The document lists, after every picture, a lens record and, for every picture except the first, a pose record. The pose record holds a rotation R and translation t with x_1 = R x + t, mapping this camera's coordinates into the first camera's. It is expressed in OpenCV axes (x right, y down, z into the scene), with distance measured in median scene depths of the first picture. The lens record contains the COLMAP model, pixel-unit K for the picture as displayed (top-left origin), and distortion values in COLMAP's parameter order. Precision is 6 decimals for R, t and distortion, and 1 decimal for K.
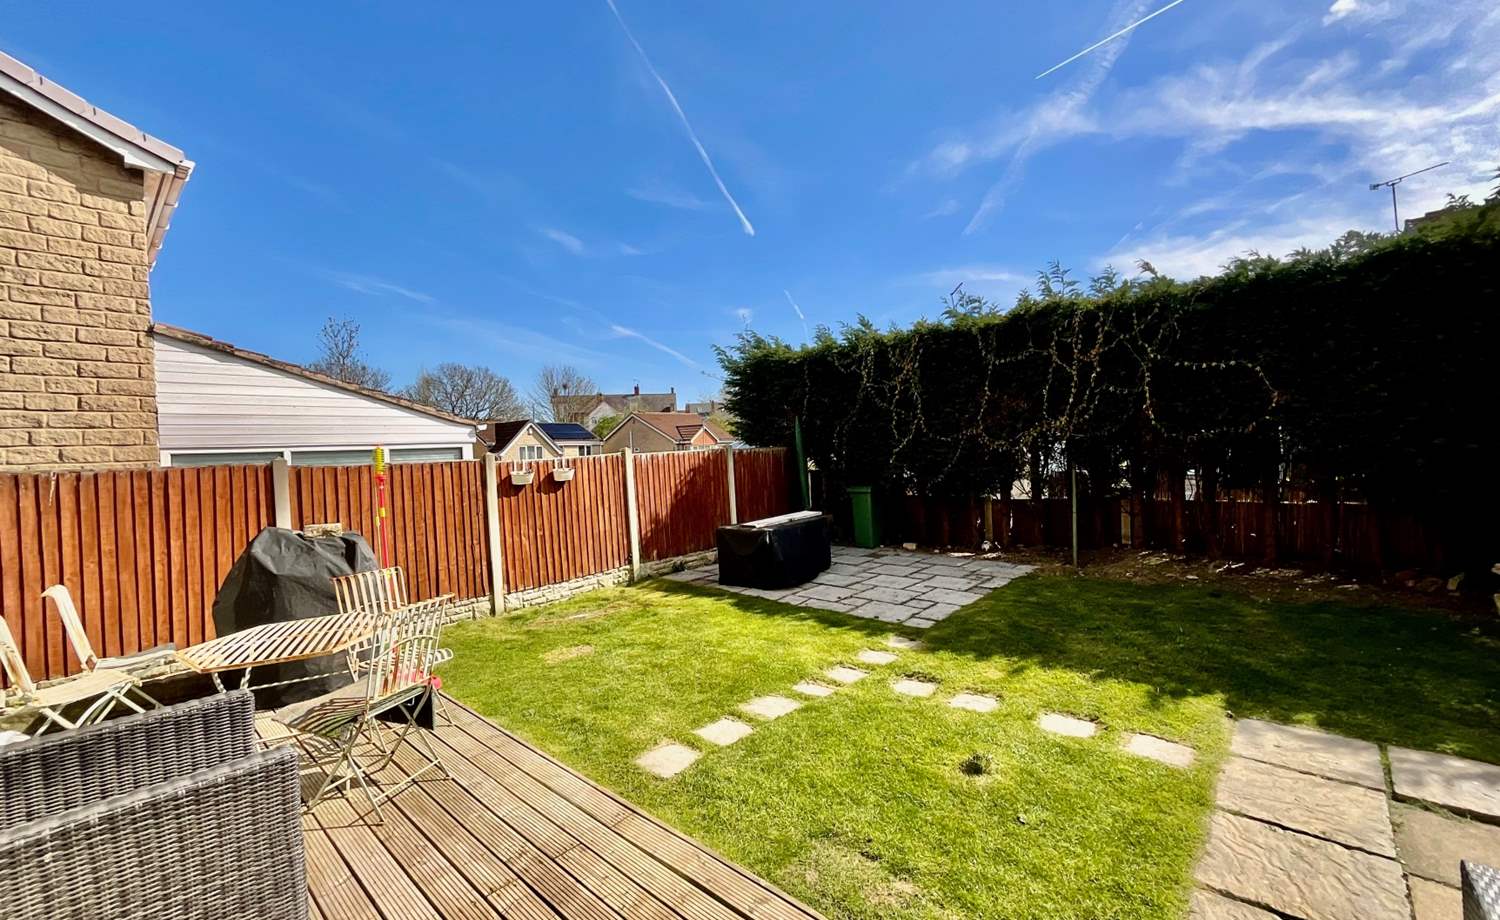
lens RADIAL K [[614.6, 0, 747.8], [0, 614.6, 457.0], [0, 0, 1]] dist [-0.014654, -0.000650]
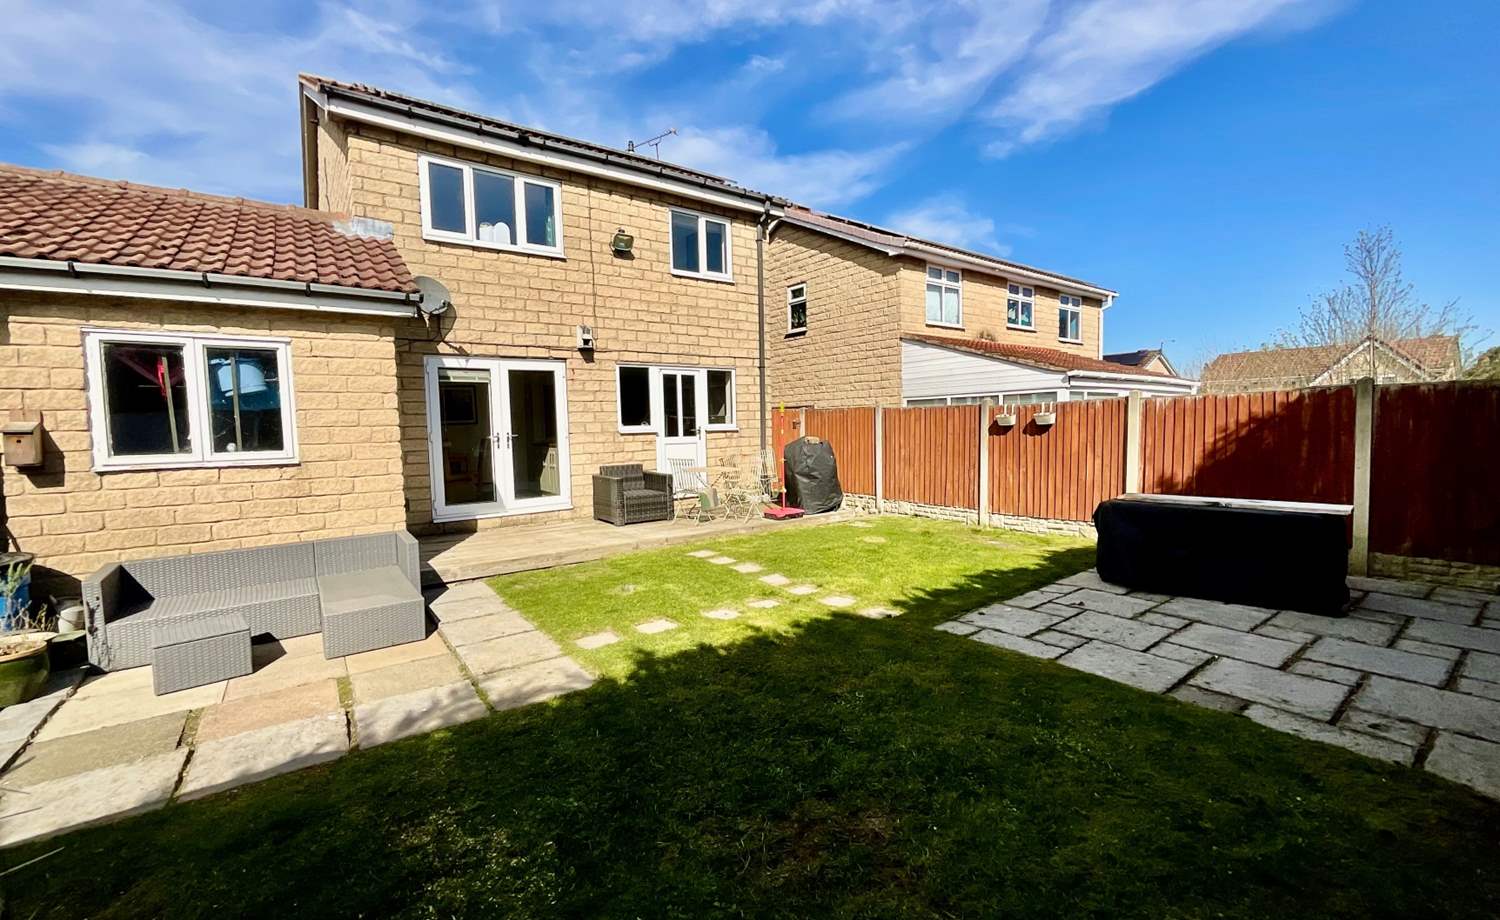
lens RADIAL K [[614.6, 0, 750.7], [0, 614.6, 464.1], [0, 0, 1]] dist [-0.014654, -0.000650]
pose [[-0.205975, 0.107634, -0.972620, 1.056245], [0.022564, 0.994191, 0.105242, -0.020958], [0.978297, -0.000269, -0.207207, 0.905528]]
